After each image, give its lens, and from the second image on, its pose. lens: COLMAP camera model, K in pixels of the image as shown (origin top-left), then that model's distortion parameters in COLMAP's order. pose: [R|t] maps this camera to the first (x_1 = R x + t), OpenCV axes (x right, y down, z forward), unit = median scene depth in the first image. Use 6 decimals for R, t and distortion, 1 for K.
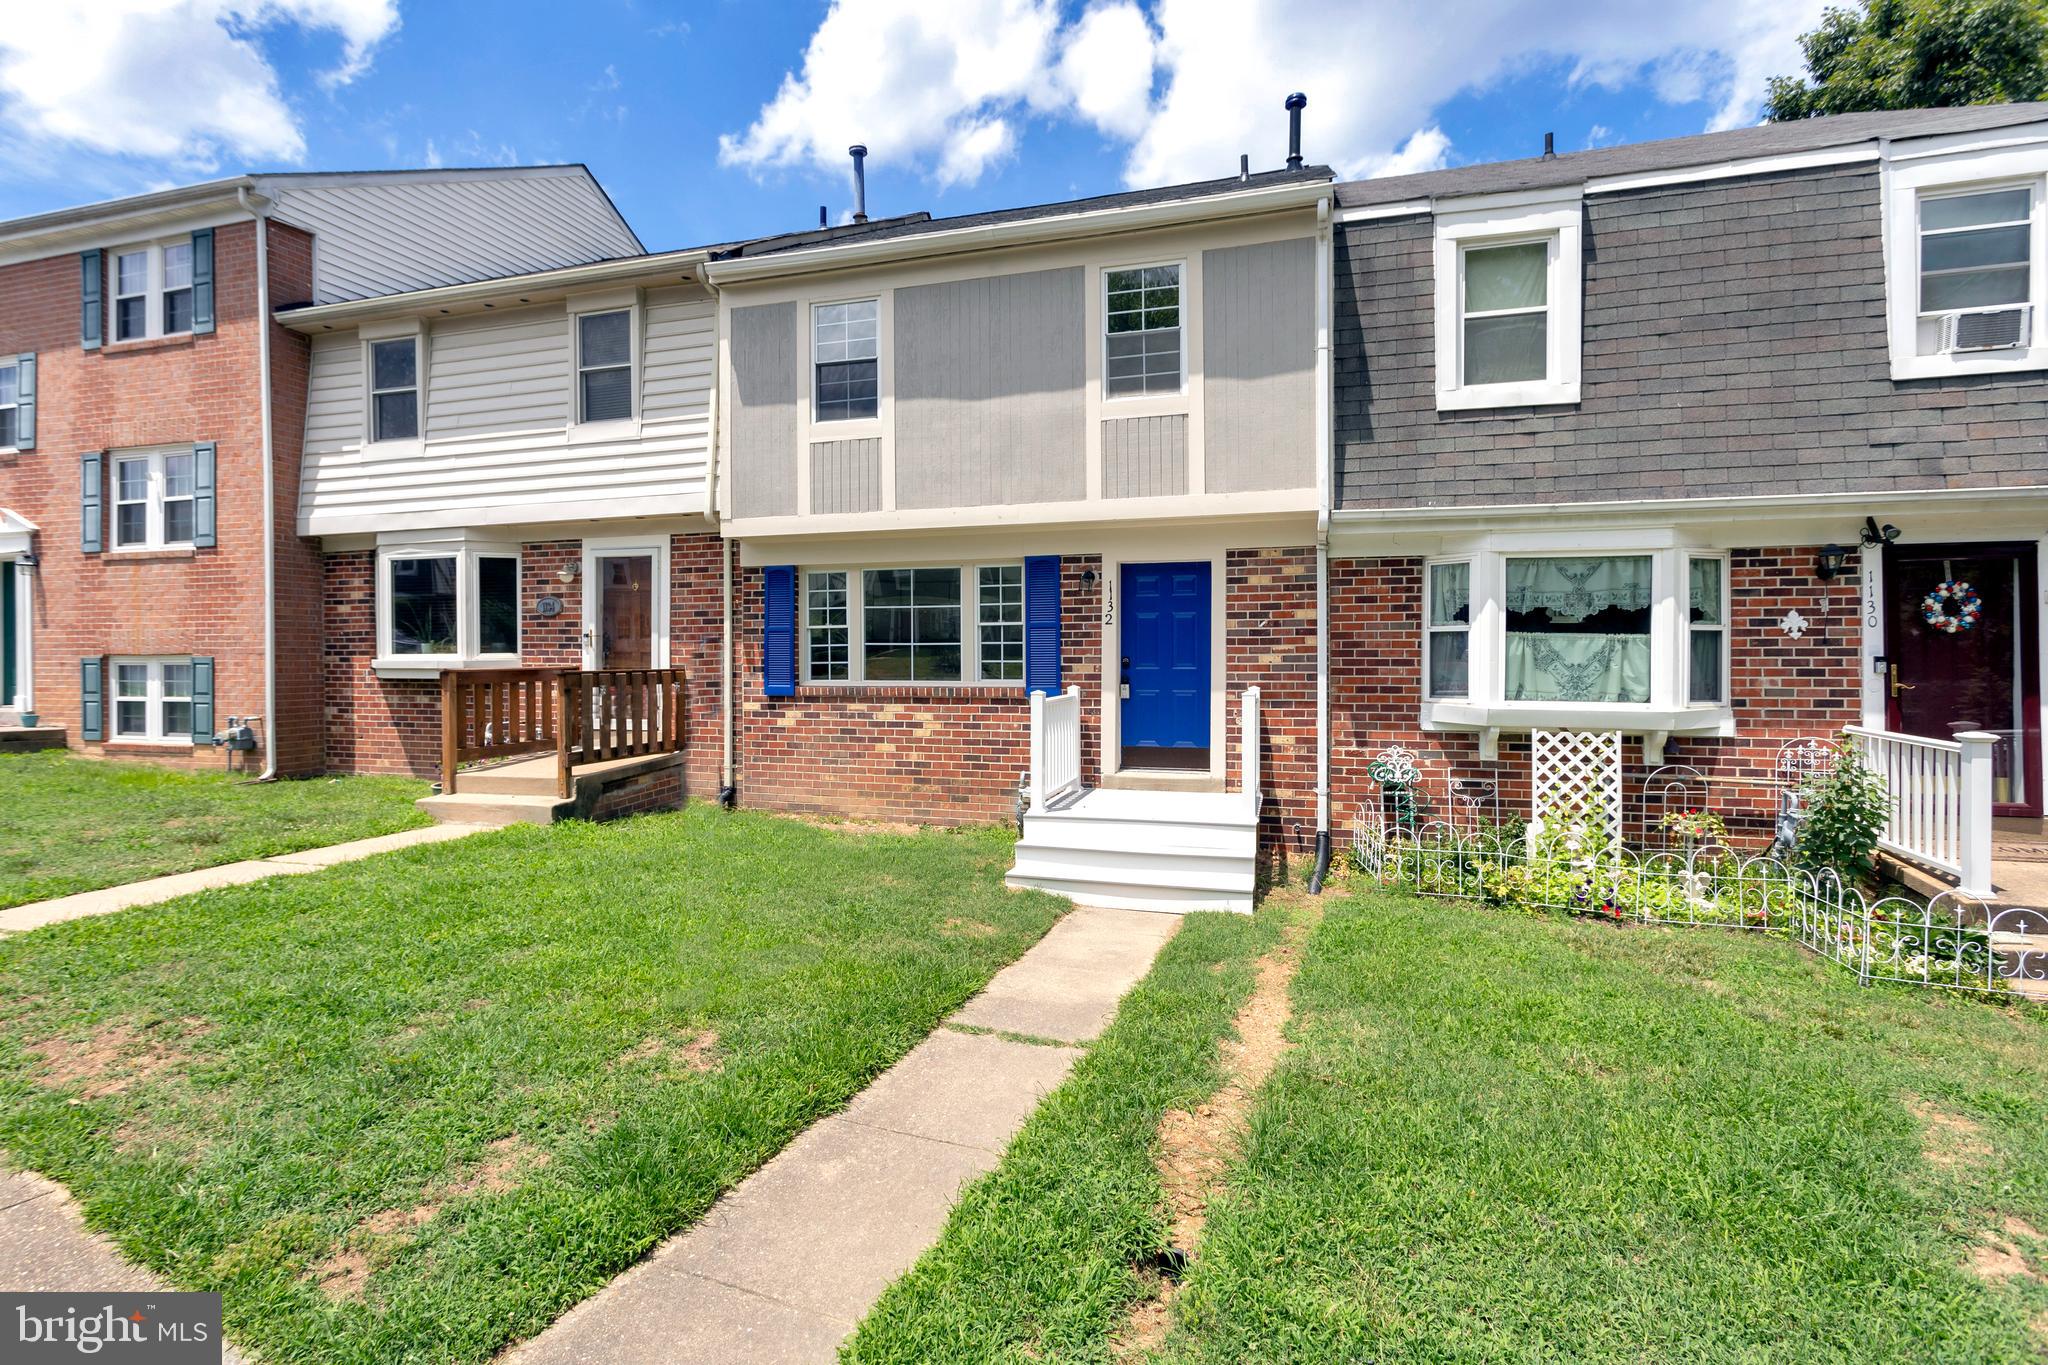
lens RADIAL K [[979.9, 0, 1068.8], [0, 979.9, 678.1], [0, 0, 1]] dist [0.001648, -0.000062]
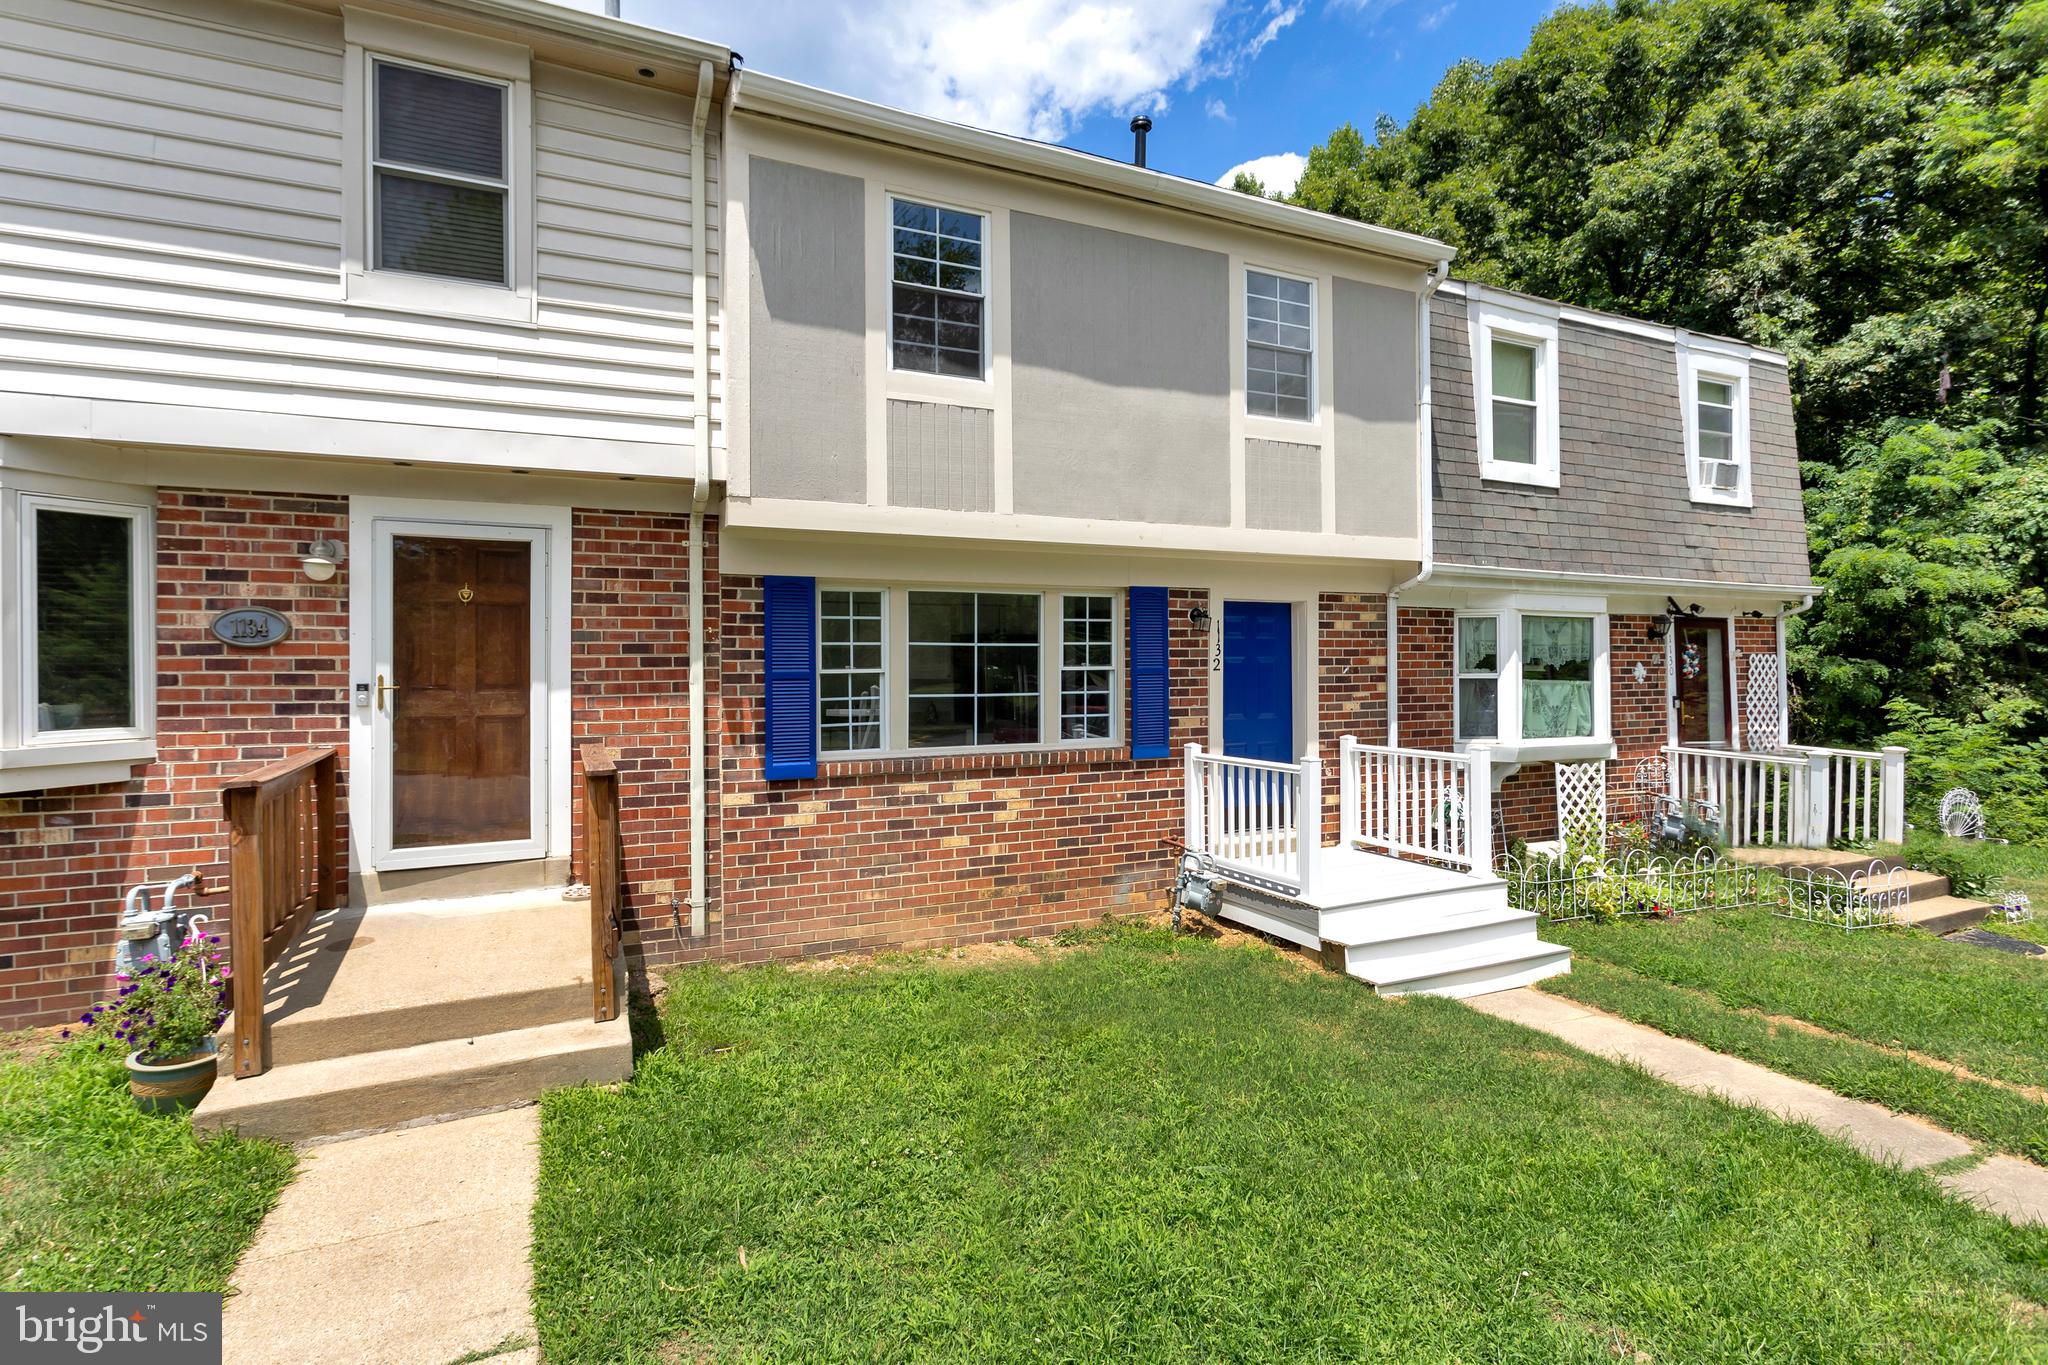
lens RADIAL K [[979.9, 0, 1066.5], [0, 979.9, 677.3], [0, 0, 1]] dist [0.001648, -0.000062]
pose [[0.751841, -0.007330, 0.659304, -0.654485], [0.017235, 0.999815, -0.008538, -0.045080], [-0.659119, 0.017782, 0.751828, 0.450048]]
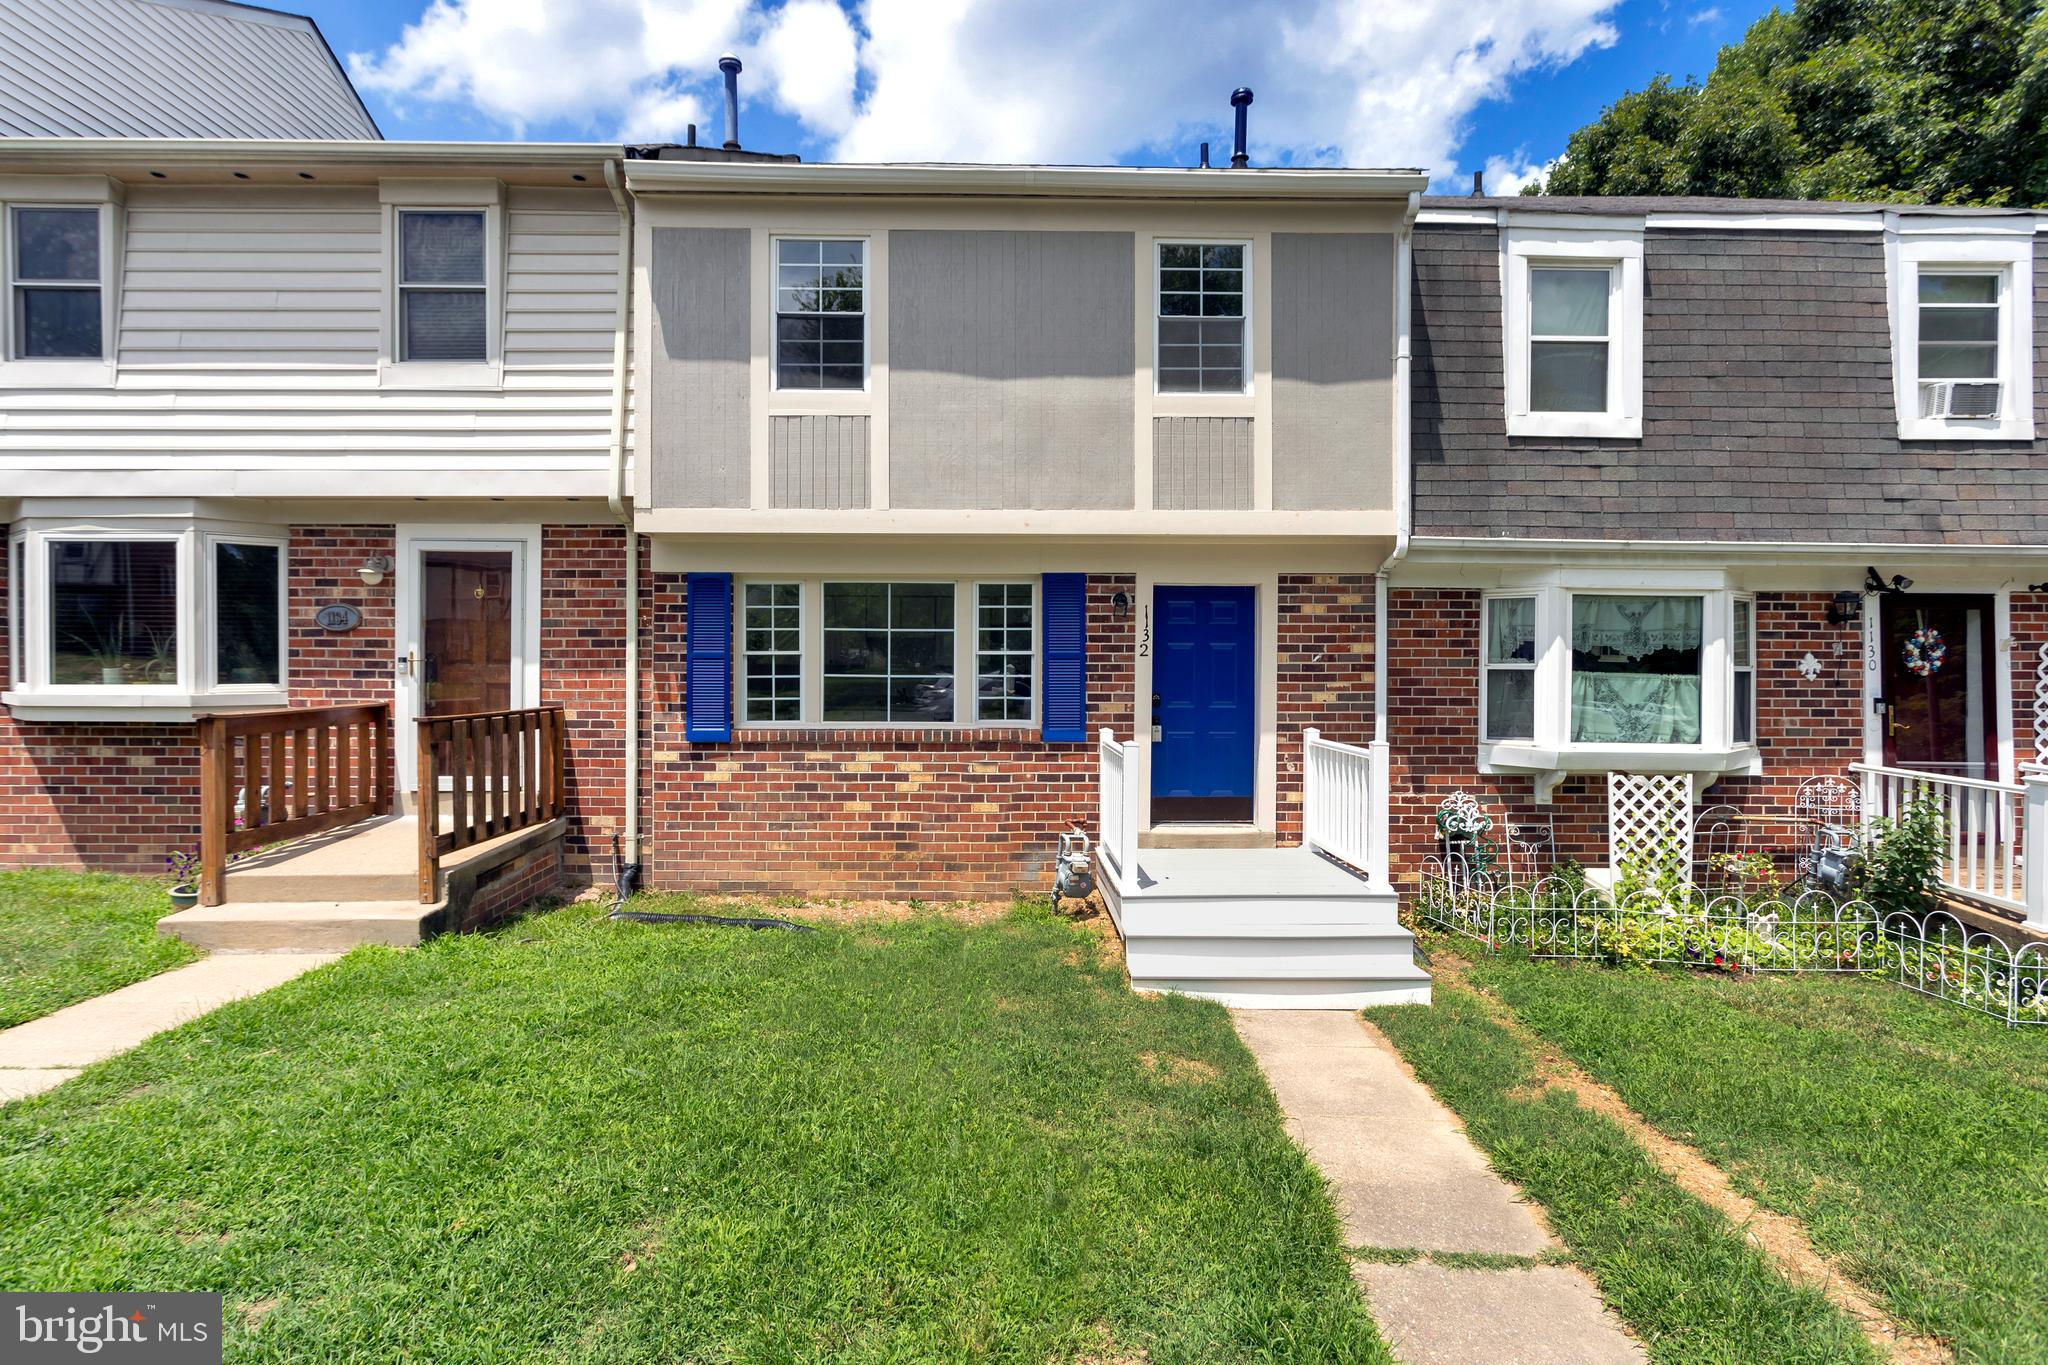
lens RADIAL K [[979.9, 0, 1068.7], [0, 979.9, 685.9], [0, 0, 1]] dist [0.001648, -0.000062]
pose [[0.955694, 0.002022, 0.294356, -0.283451], [-0.000848, 0.999991, -0.004116, -0.026062], [-0.294362, 0.003684, 0.955687, 0.209456]]
